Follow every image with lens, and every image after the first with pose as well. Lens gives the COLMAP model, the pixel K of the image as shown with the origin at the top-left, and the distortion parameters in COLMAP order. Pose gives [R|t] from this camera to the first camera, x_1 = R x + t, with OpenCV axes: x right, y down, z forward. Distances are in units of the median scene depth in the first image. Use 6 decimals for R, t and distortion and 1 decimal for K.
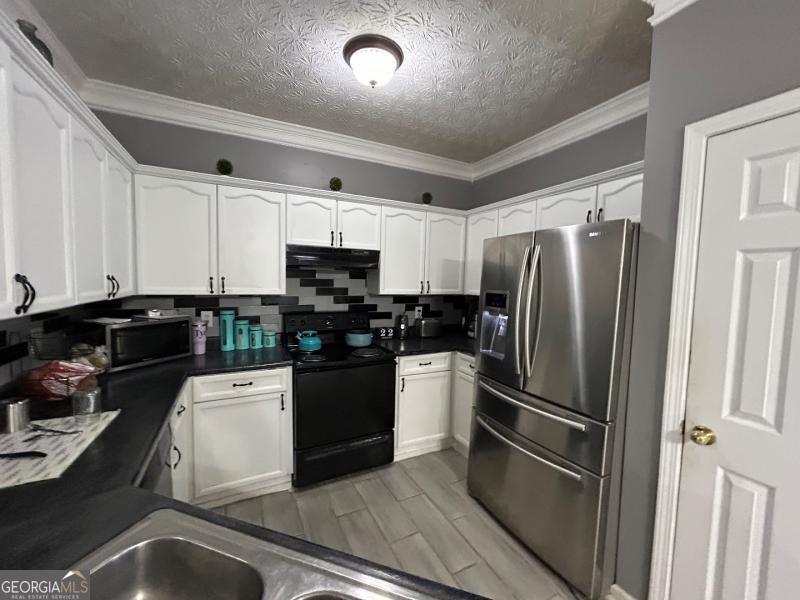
lens RADIAL K [[321.5, 0, 399.9], [0, 321.5, 299.4], [0, 0, 1]] dist [-0.003006, -0.000214]
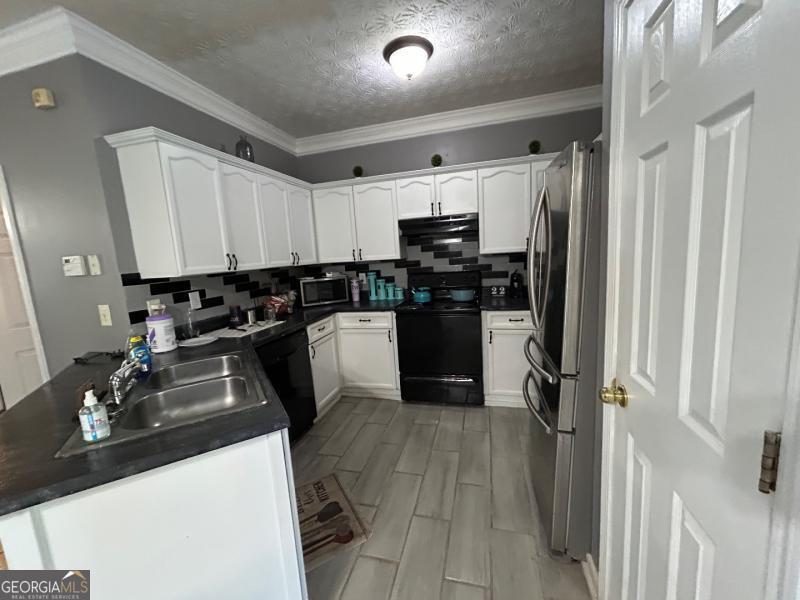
lens RADIAL K [[321.5, 0, 398.7], [0, 321.5, 299.6], [0, 0, 1]] dist [-0.003006, -0.000214]
pose [[0.740419, 0.028034, -0.671560, 0.509876], [0.035443, 0.996111, 0.080659, 0.043687], [0.671210, -0.083524, 0.736547, 0.013962]]
